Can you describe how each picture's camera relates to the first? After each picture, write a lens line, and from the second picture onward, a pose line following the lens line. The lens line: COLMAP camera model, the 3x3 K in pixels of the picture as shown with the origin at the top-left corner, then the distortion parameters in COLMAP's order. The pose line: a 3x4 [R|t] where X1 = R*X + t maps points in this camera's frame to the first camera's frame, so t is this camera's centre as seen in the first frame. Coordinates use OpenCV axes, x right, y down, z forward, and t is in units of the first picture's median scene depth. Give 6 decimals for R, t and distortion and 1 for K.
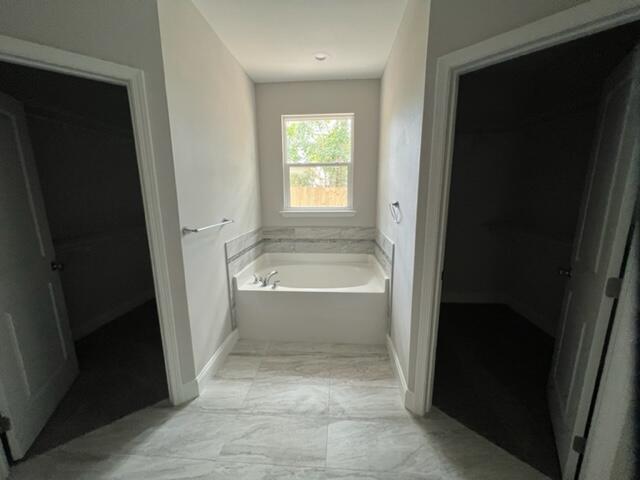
lens RADIAL K [[257.5, 0, 320.1], [0, 257.5, 241.5], [0, 0, 1]] dist [0.000309, 0.000474]
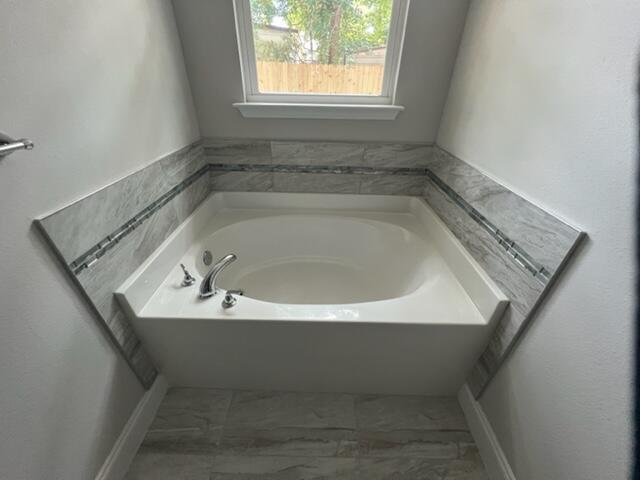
lens RADIAL K [[255.2, 0, 320.5], [0, 255.2, 238.6], [0, 0, 1]] dist [-0.000794, 0.000120]
pose [[0.997603, -0.010688, 0.068367, -0.039927], [-0.015265, 0.929669, 0.368081, -0.063063], [-0.067492, -0.368242, 0.927277, 0.489401]]
